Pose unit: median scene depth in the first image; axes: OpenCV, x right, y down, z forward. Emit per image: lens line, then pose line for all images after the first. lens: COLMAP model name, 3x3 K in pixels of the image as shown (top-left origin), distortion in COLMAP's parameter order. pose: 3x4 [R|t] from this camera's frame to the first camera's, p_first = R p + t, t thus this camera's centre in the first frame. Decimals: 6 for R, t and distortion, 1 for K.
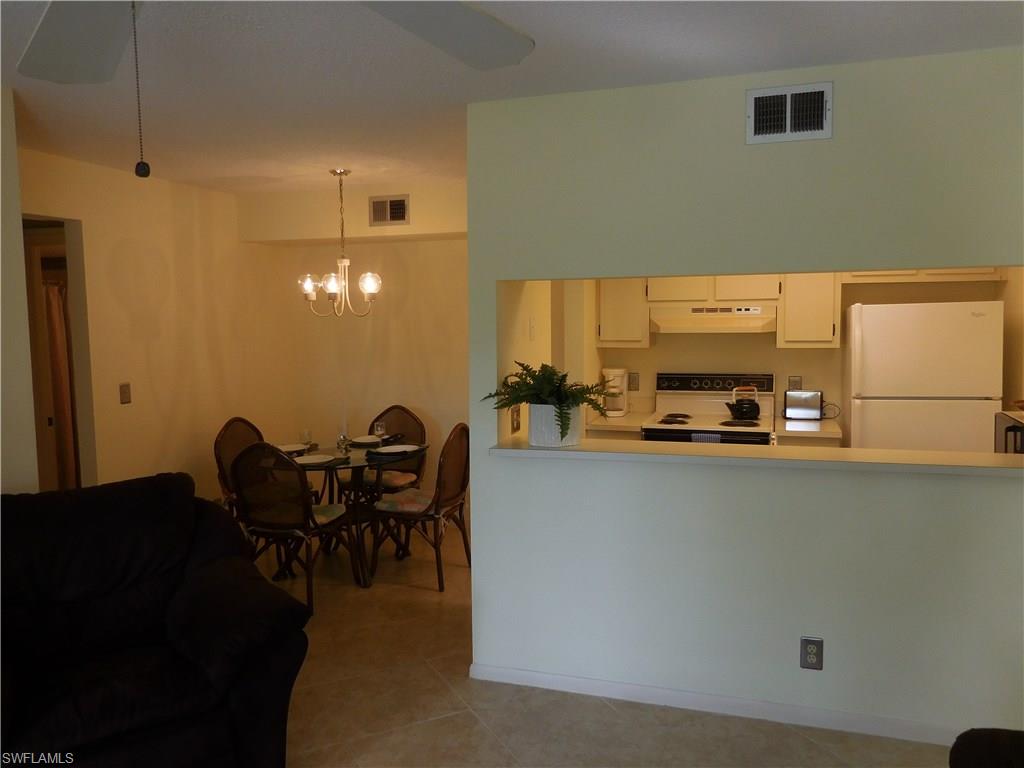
lens RADIAL K [[783.9, 0, 516.2], [0, 783.9, 384.1], [0, 0, 1]] dist [-0.001177, 0.013162]
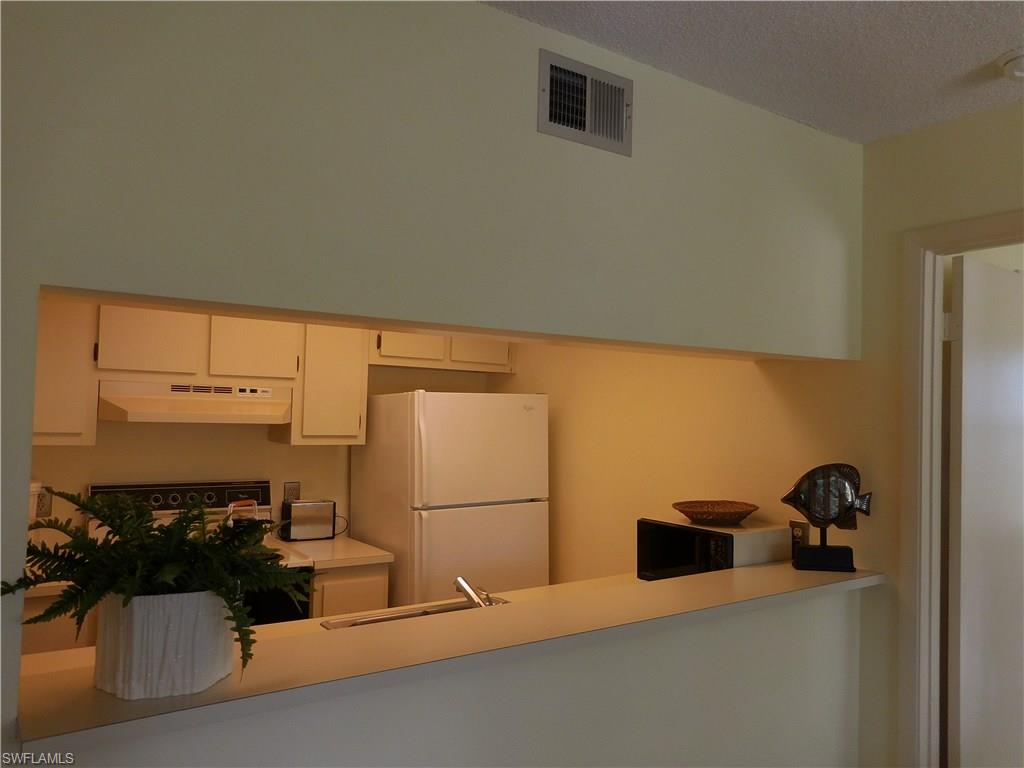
lens RADIAL K [[783.9, 0, 516.2], [0, 783.9, 384.1], [0, 0, 1]] dist [-0.001177, 0.013162]
pose [[0.595833, 0.056288, 0.801133, -0.131051], [0.036448, 0.994618, -0.096991, -0.023897], [-0.802281, 0.086990, 0.590575, 0.391484]]
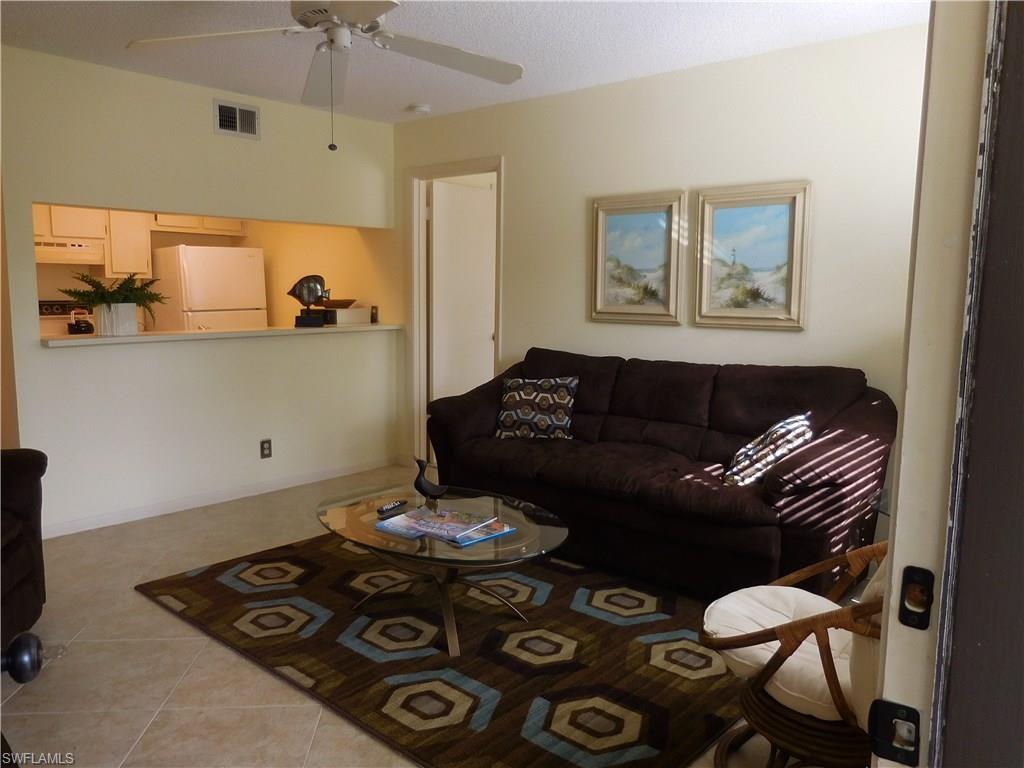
lens RADIAL K [[776.4, 0, 506.9], [0, 776.4, 387.6], [0, 0, 1]] dist [-0.005505, -0.003732]
pose [[0.396147, -0.101566, 0.912552, -0.565419], [0.061161, 0.994575, 0.084145, 0.064119], [-0.916148, 0.022479, 0.400210, -0.087486]]
